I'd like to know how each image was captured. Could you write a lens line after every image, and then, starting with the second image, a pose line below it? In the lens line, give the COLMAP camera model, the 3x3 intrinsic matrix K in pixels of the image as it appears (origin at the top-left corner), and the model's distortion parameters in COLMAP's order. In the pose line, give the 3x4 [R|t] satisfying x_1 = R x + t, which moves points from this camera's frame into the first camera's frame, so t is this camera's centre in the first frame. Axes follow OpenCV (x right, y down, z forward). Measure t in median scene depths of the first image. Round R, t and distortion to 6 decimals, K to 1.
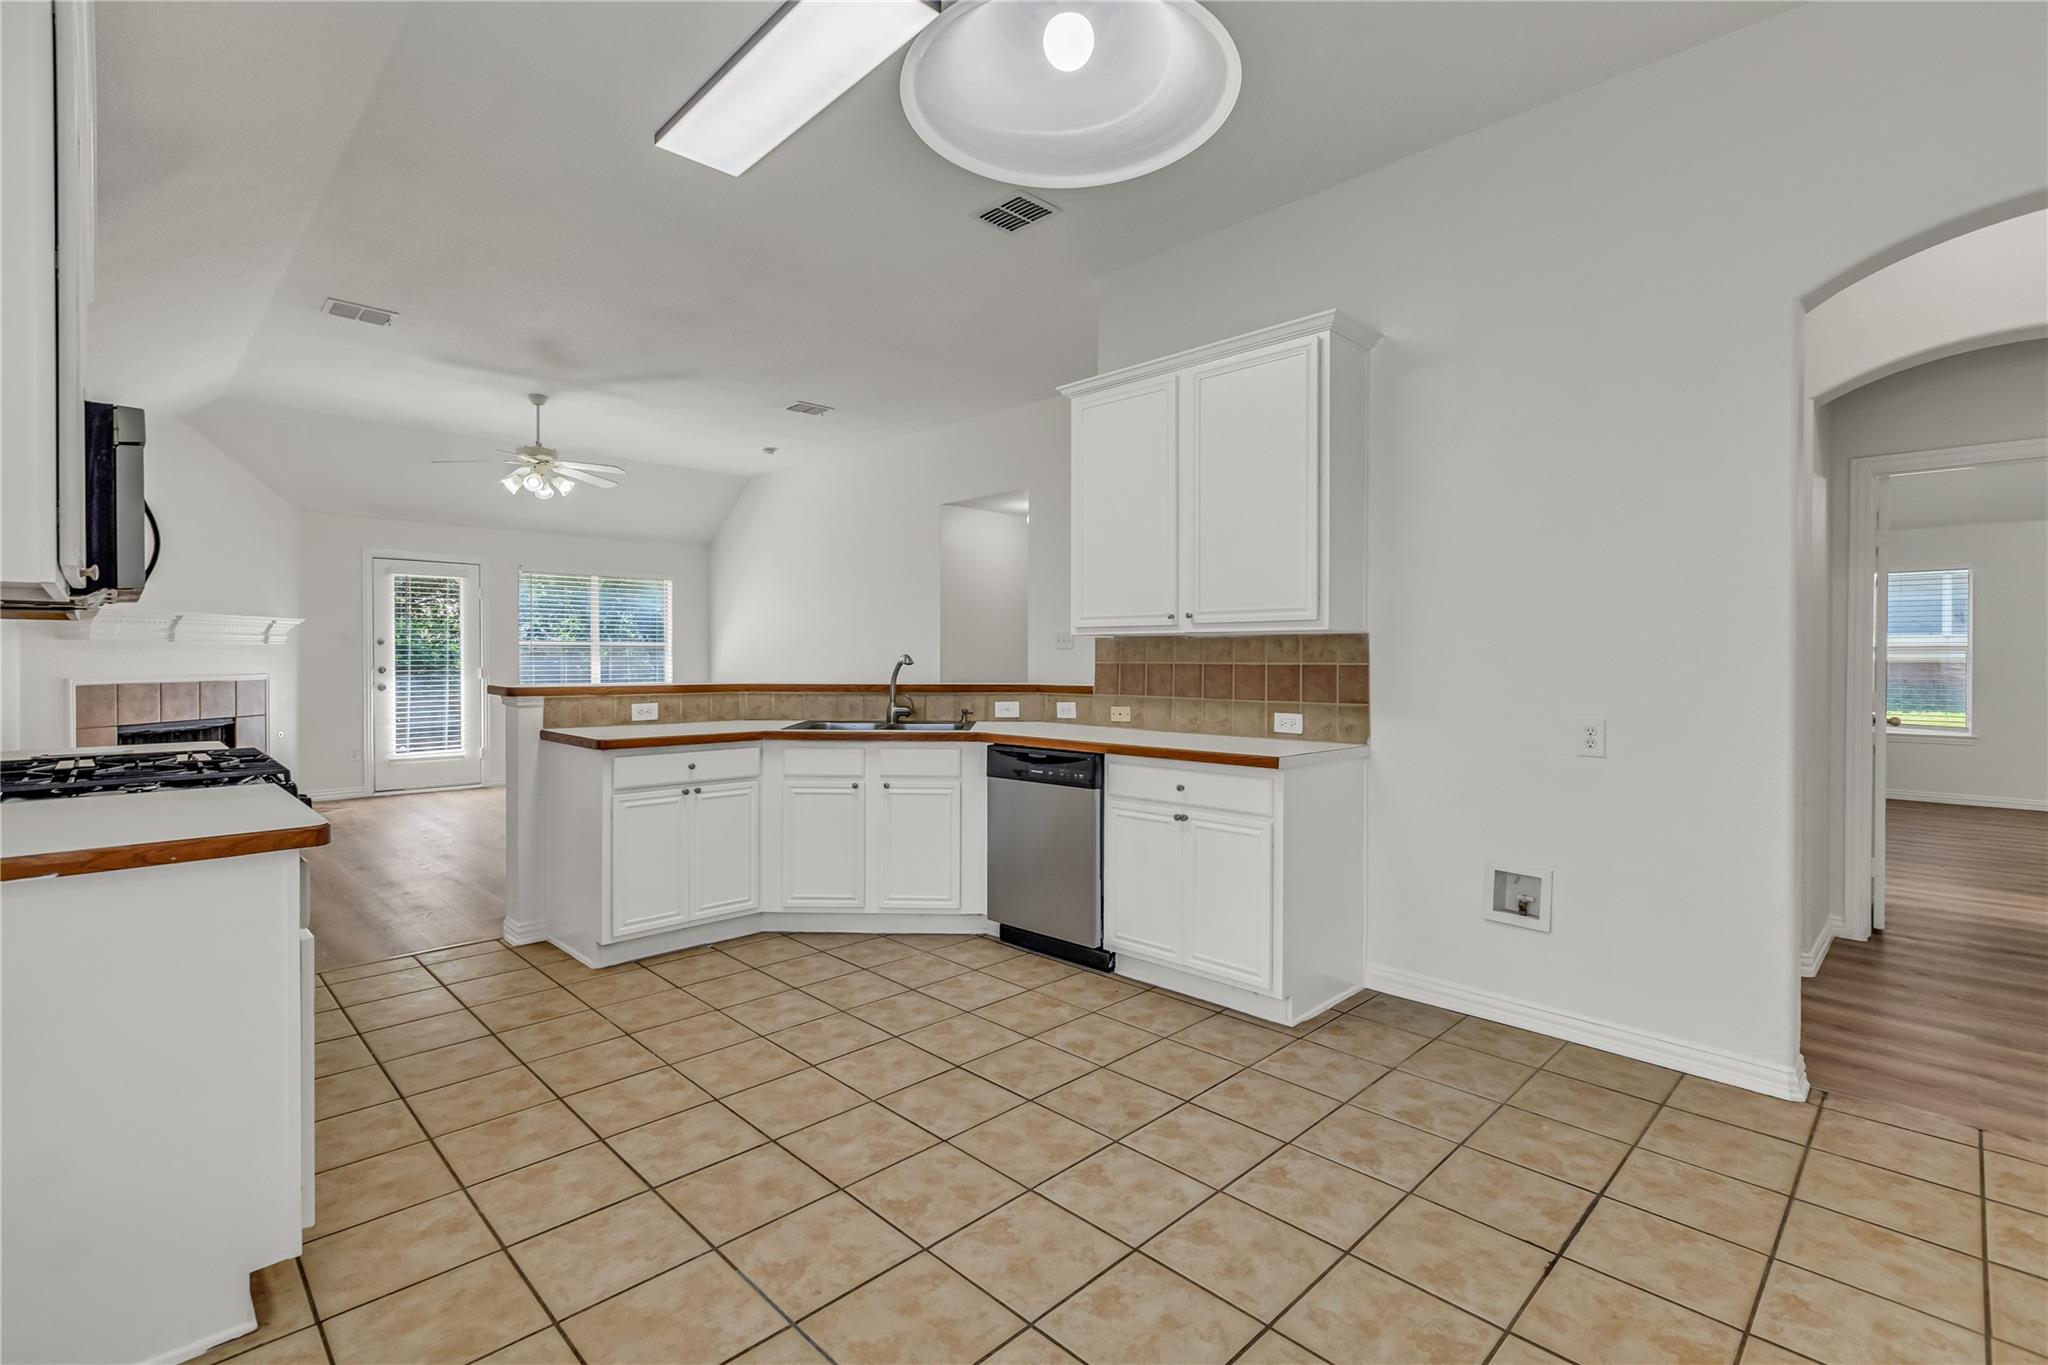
lens RADIAL K [[923.3, 0, 1027.0], [0, 923.3, 666.6], [0, 0, 1]] dist [0.004003, 0.000156]
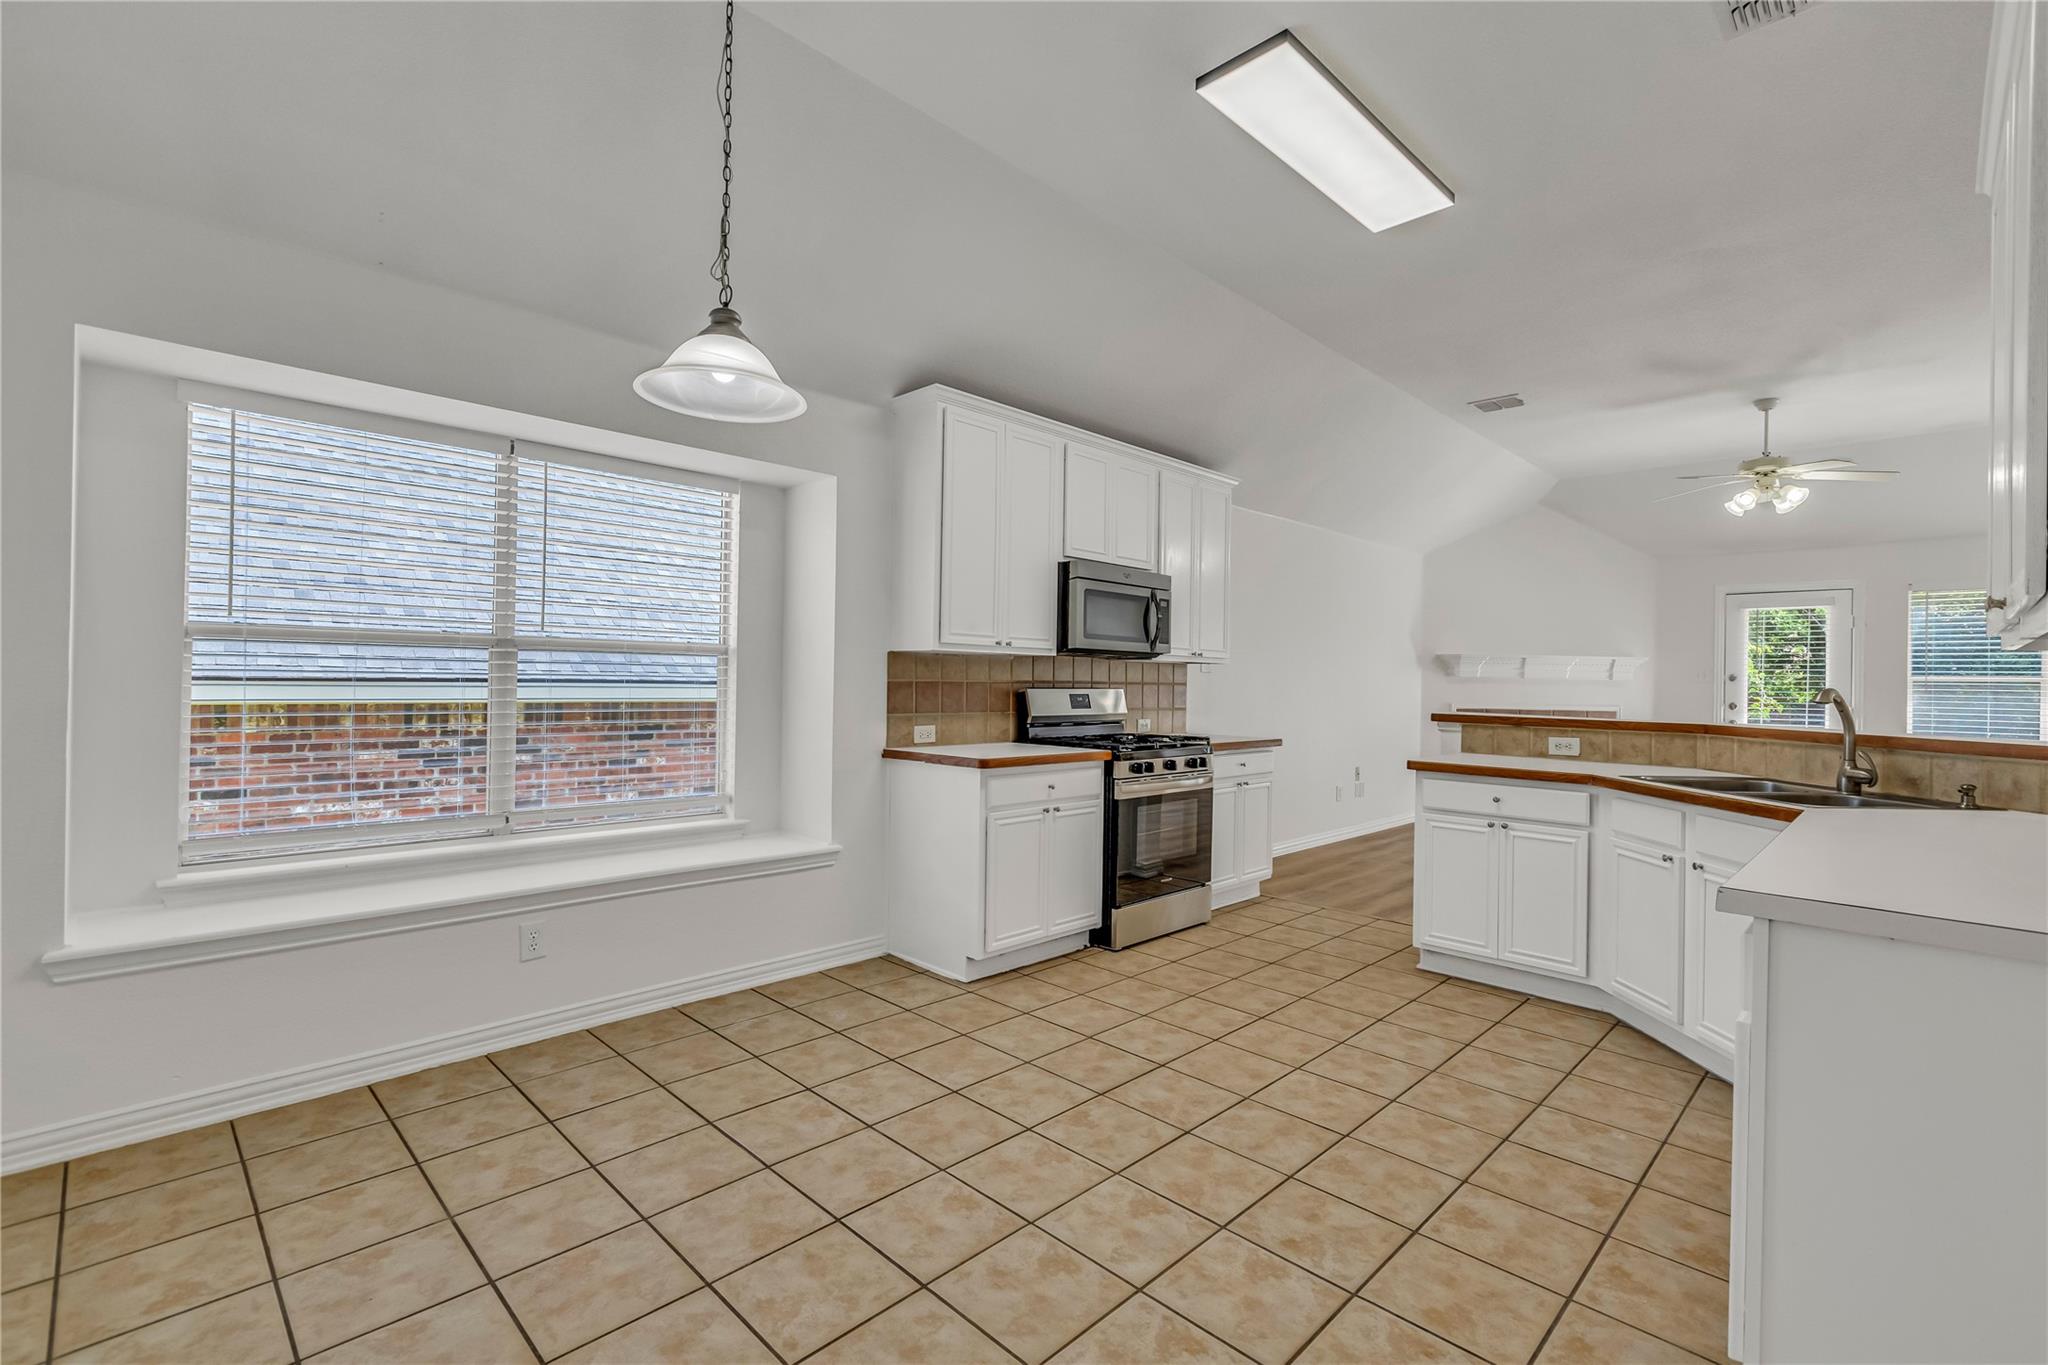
lens RADIAL K [[923.3, 0, 1026.9], [0, 923.3, 683.5], [0, 0, 1]] dist [0.004003, 0.000156]
pose [[0.006450, -0.000577, -0.999979, 0.732820], [-0.026140, 0.999658, -0.000746, -0.001060], [0.999637, 0.026144, 0.006433, 0.591959]]
